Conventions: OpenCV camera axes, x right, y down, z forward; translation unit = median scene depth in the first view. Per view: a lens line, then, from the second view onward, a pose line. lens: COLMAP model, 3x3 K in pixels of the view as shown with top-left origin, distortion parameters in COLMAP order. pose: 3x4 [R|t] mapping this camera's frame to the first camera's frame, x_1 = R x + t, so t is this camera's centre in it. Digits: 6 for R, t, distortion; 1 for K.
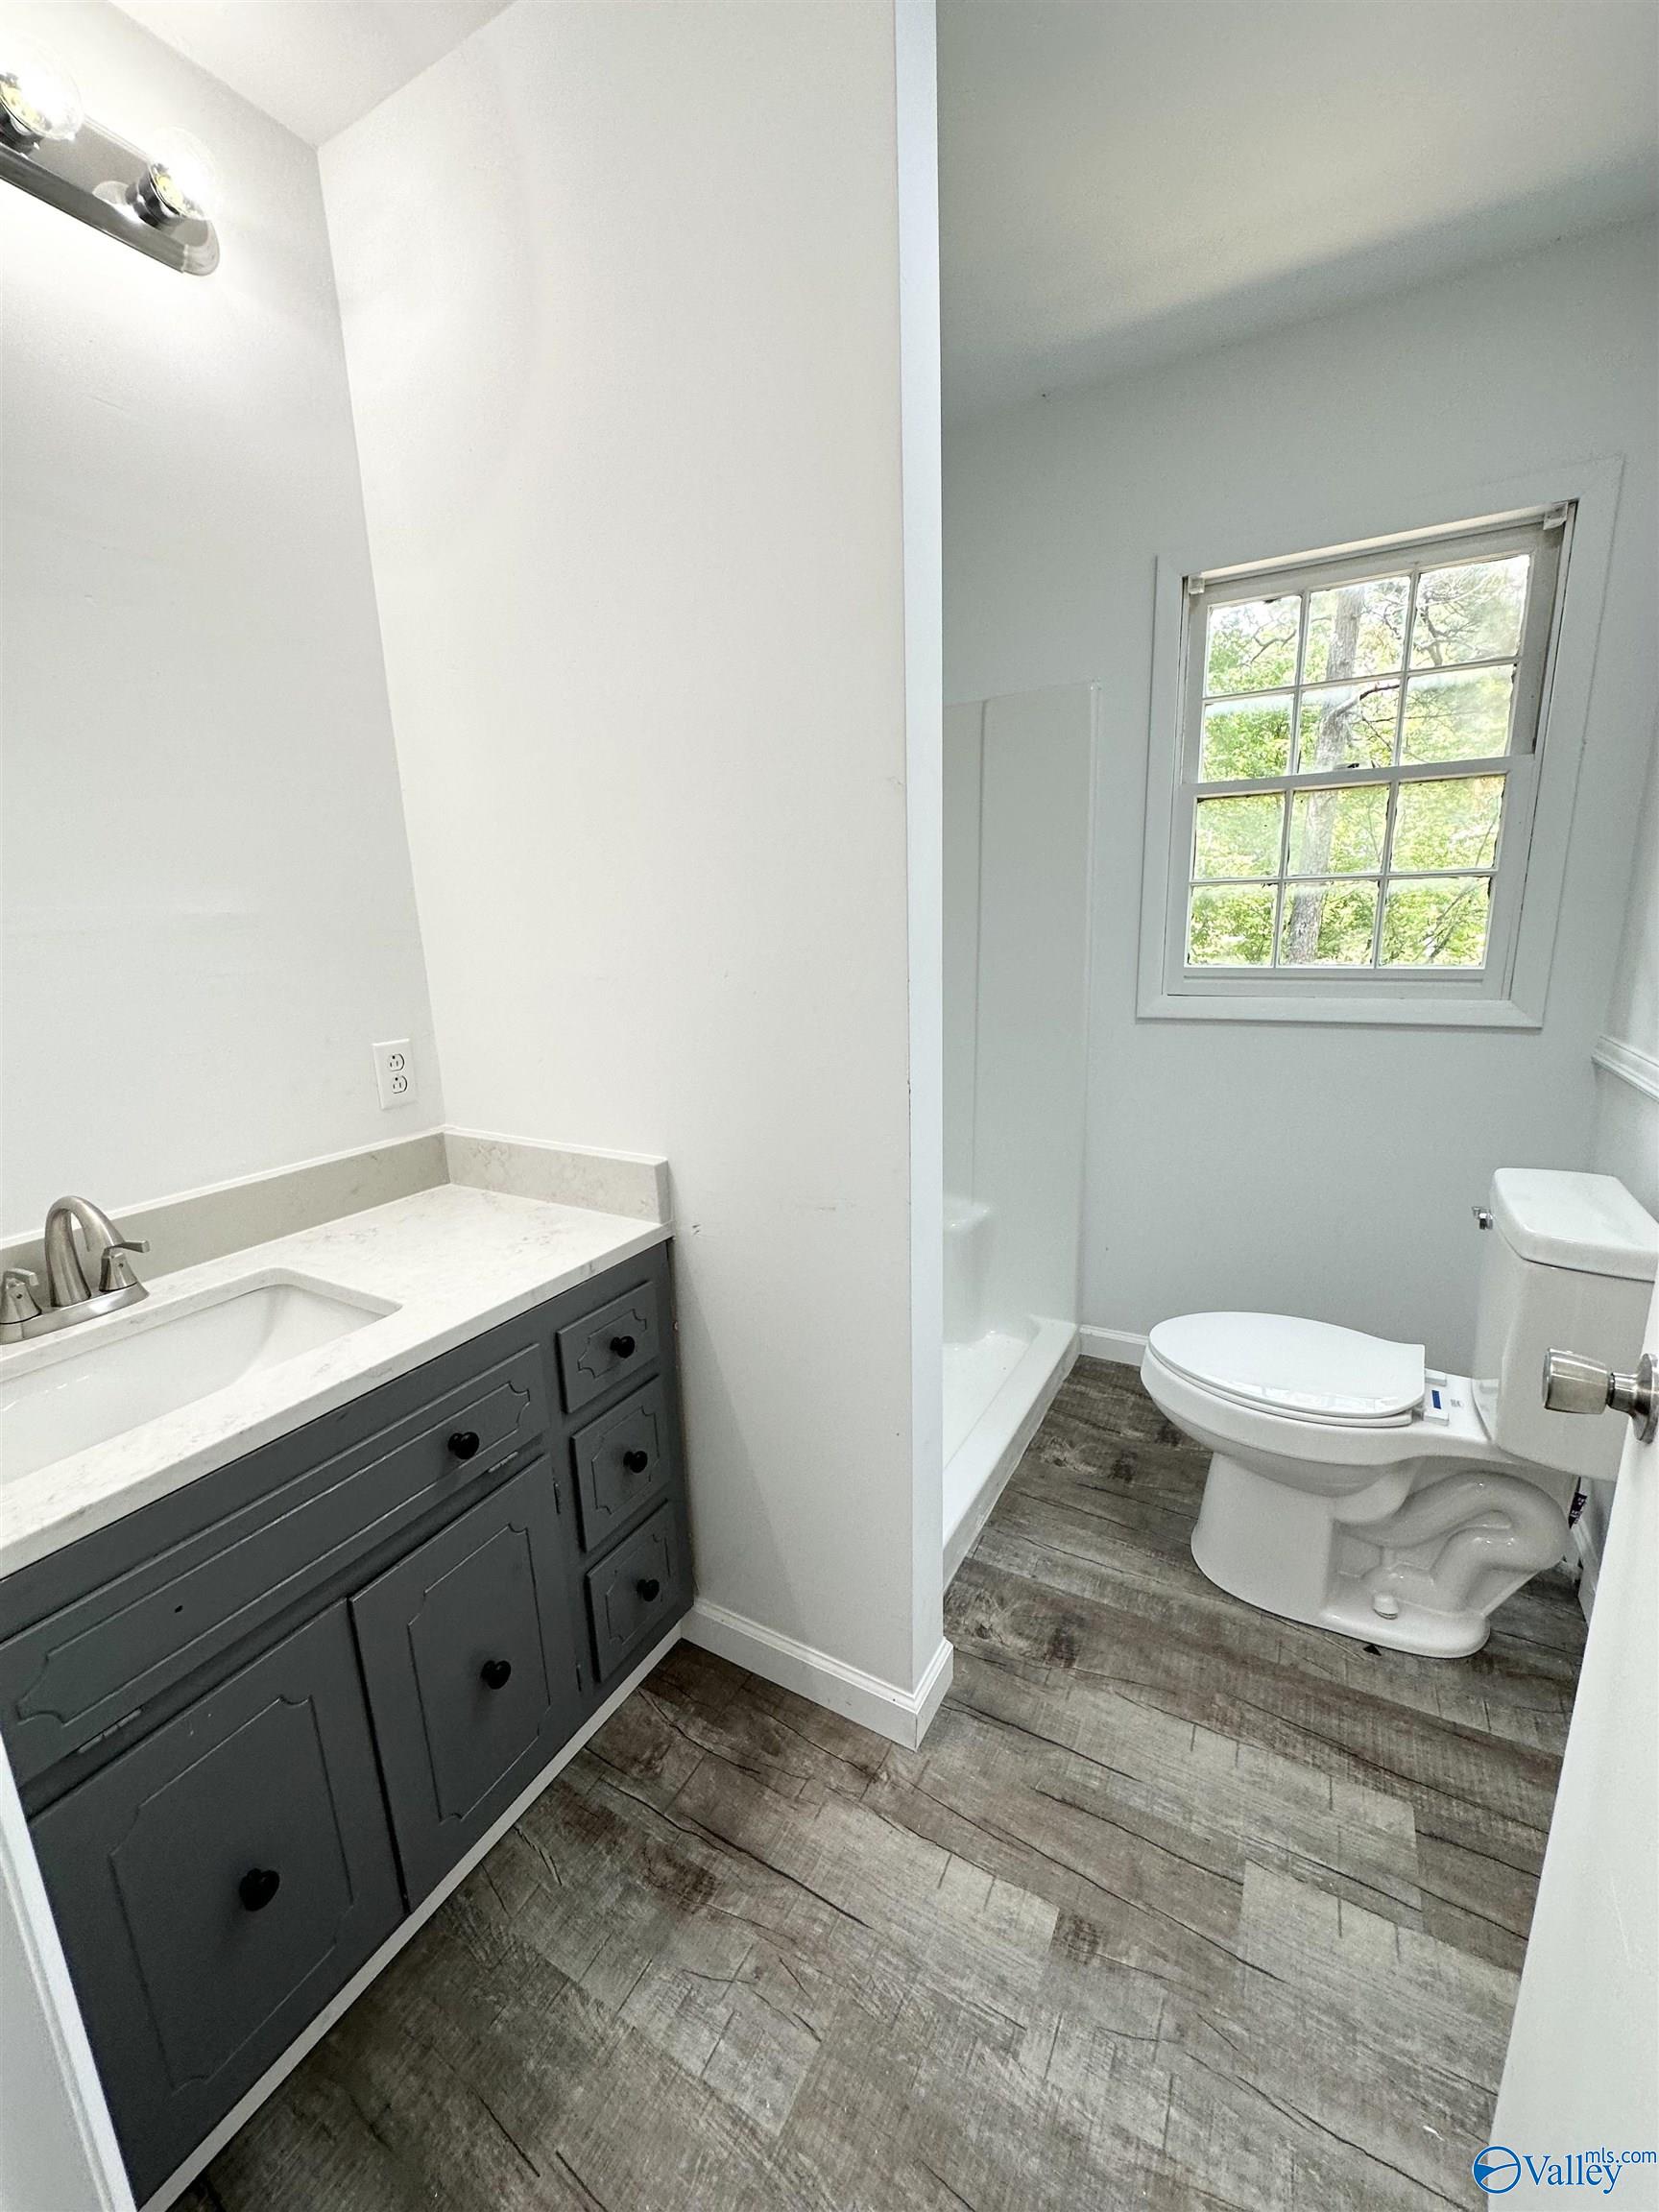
lens RADIAL K [[880.7, 0, 840.4], [0, 880.7, 1102.8], [0, 0, 1]] dist [-0.003348, 0.001289]
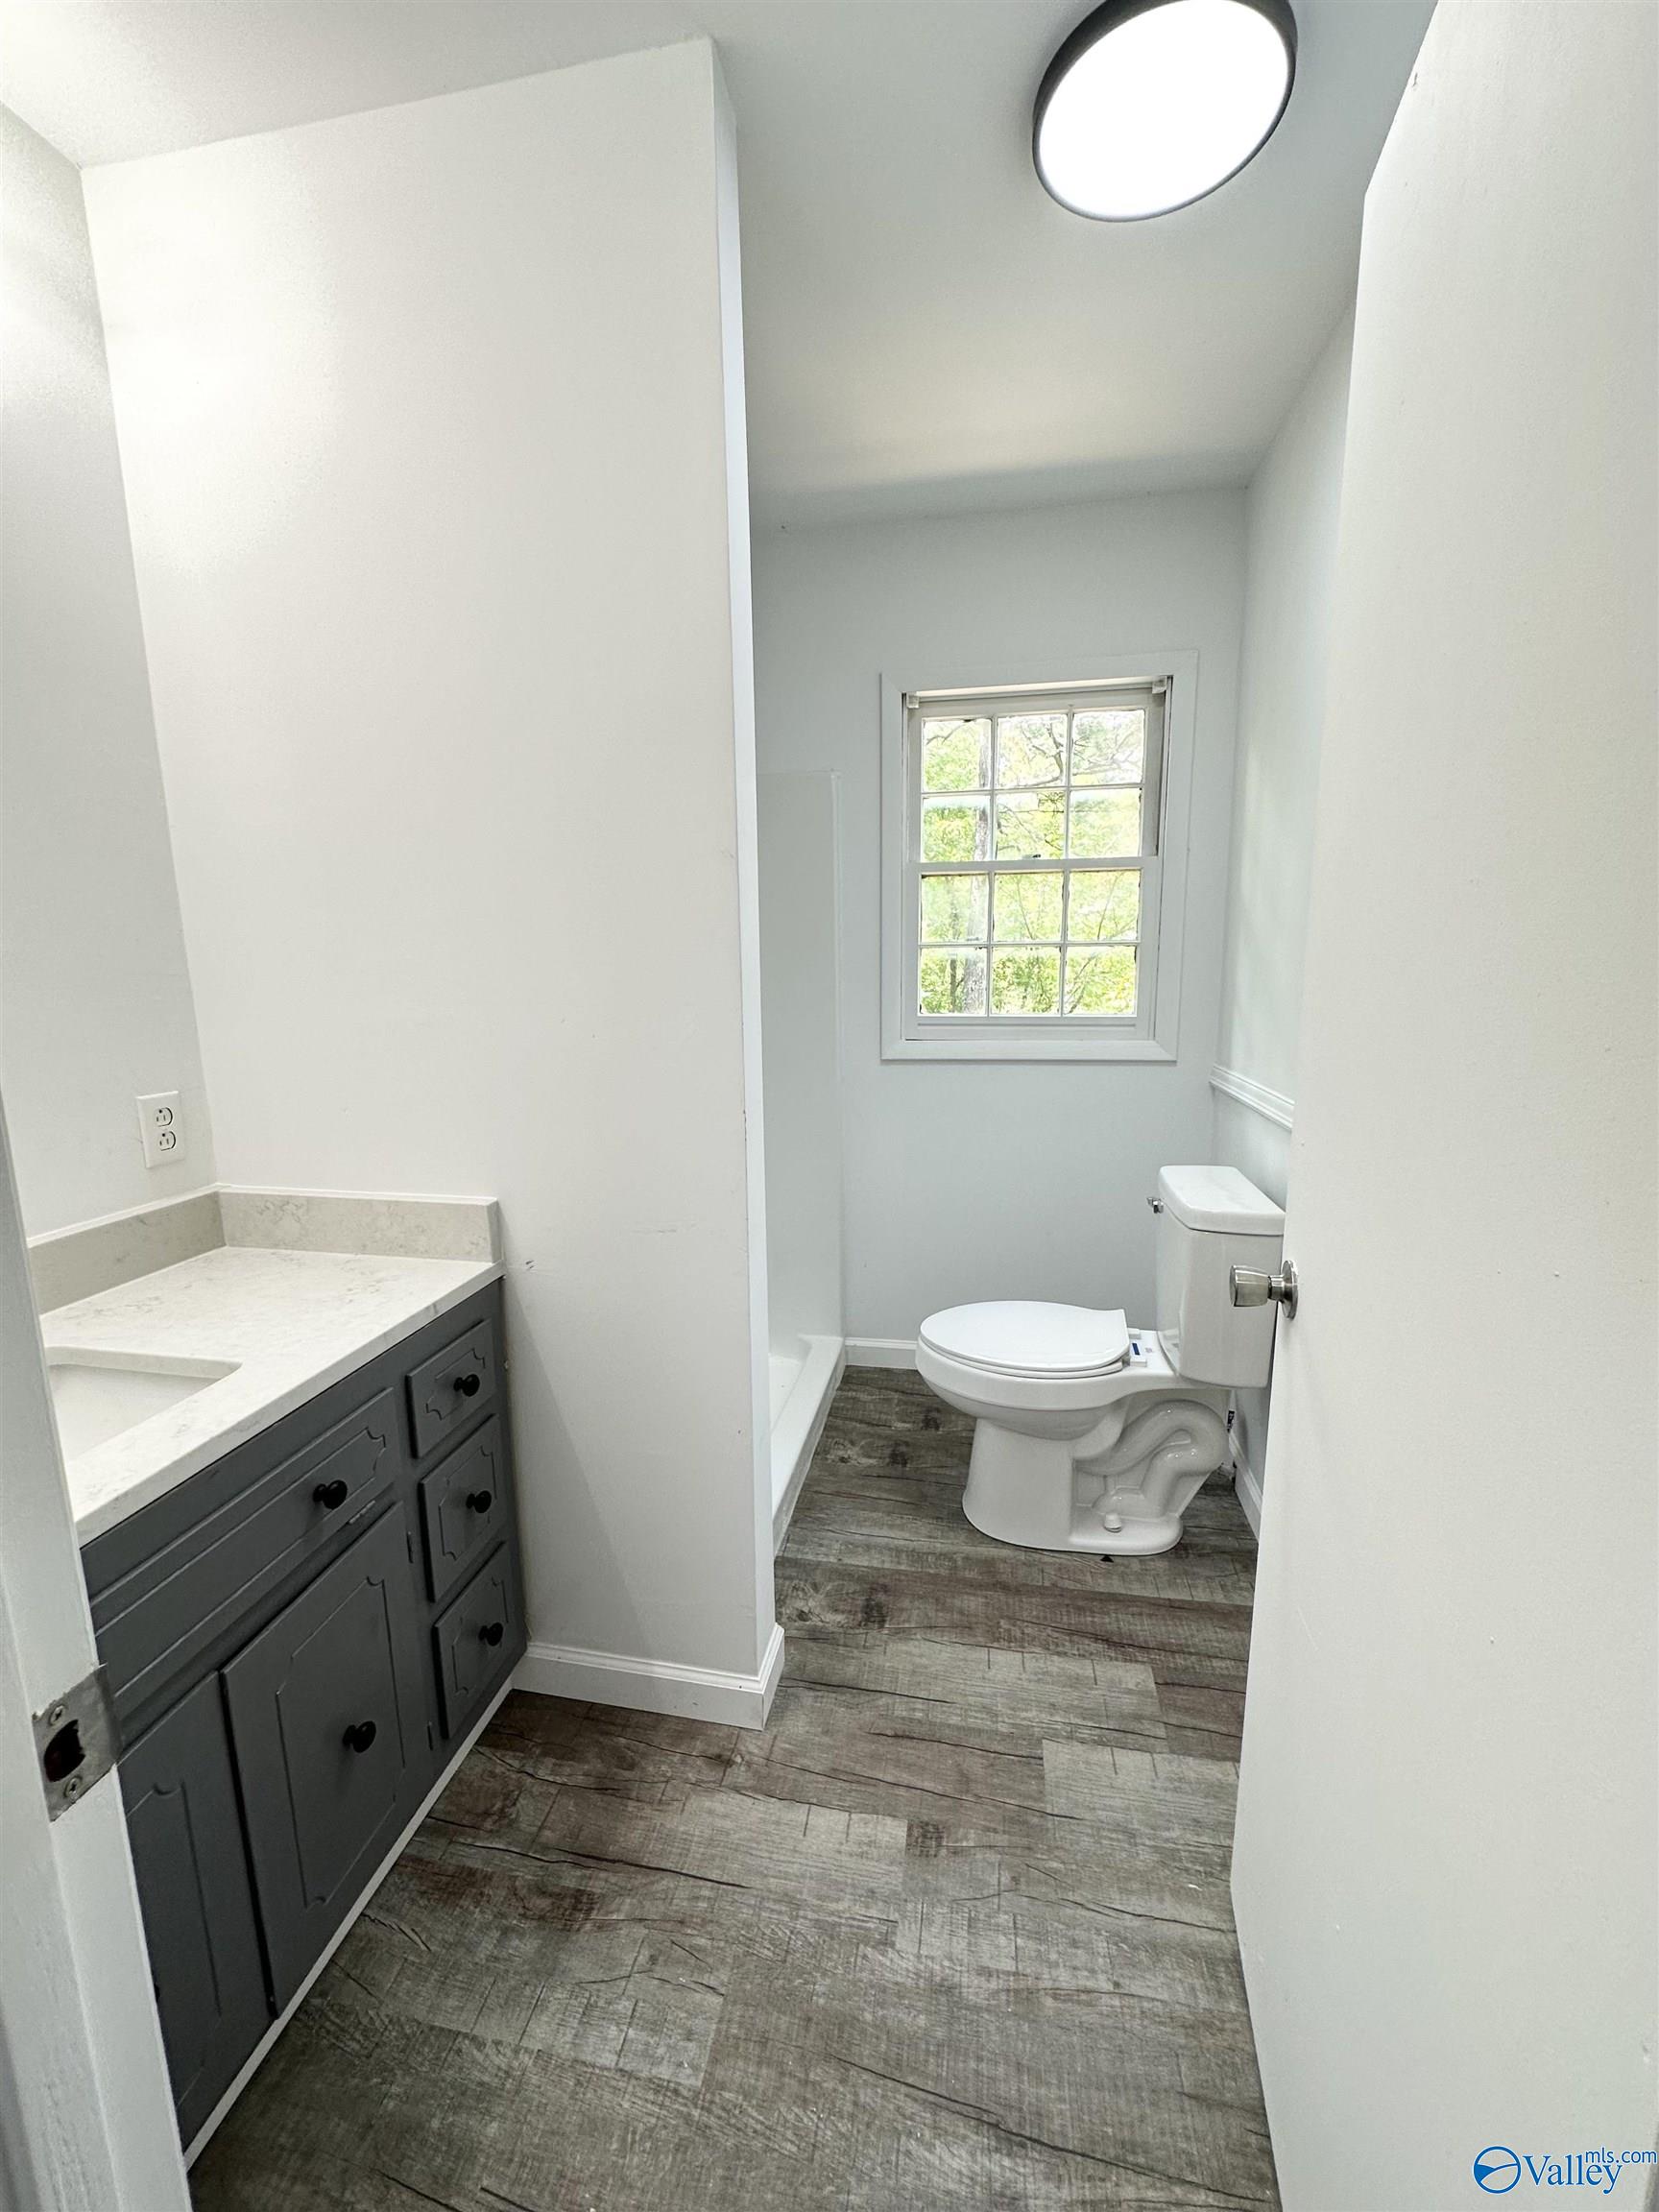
lens RADIAL K [[880.7, 0, 836.0], [0, 880.7, 1101.3], [0, 0, 1]] dist [-0.003348, 0.001289]
pose [[0.945732, -0.031735, 0.323394, -0.153109], [0.051585, 0.997262, -0.052993, 0.025411], [-0.320827, 0.066799, 0.944779, -0.104165]]
